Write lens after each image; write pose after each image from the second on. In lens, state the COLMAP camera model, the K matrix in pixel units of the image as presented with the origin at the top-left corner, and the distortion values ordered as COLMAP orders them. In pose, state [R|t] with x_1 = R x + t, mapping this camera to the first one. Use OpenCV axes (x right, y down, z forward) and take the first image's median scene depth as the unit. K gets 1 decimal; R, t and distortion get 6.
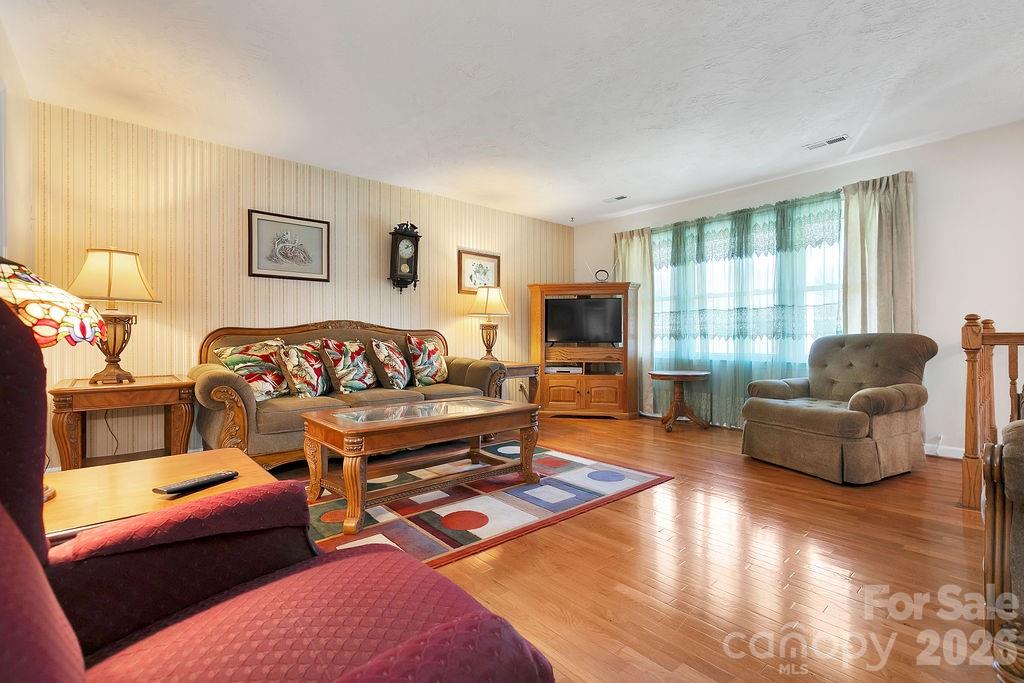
lens RADIAL K [[462.3, 0, 520.8], [0, 462.3, 343.7], [0, 0, 1]] dist [0.002284, 0.000240]
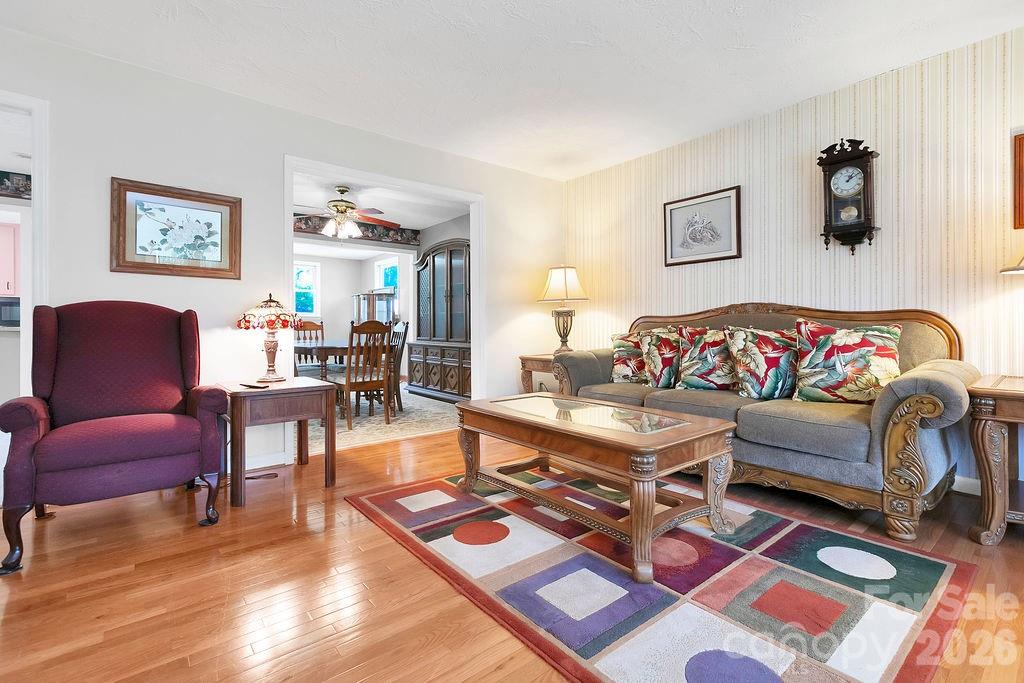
lens RADIAL K [[462.3, 0, 514.2], [0, 462.3, 334.5], [0, 0, 1]] dist [0.002284, 0.000240]
pose [[-0.025527, 0.016062, -0.999545, 0.466045], [-0.009791, 0.999819, 0.016316, -0.005713], [0.999626, 0.010203, -0.025365, 0.672798]]
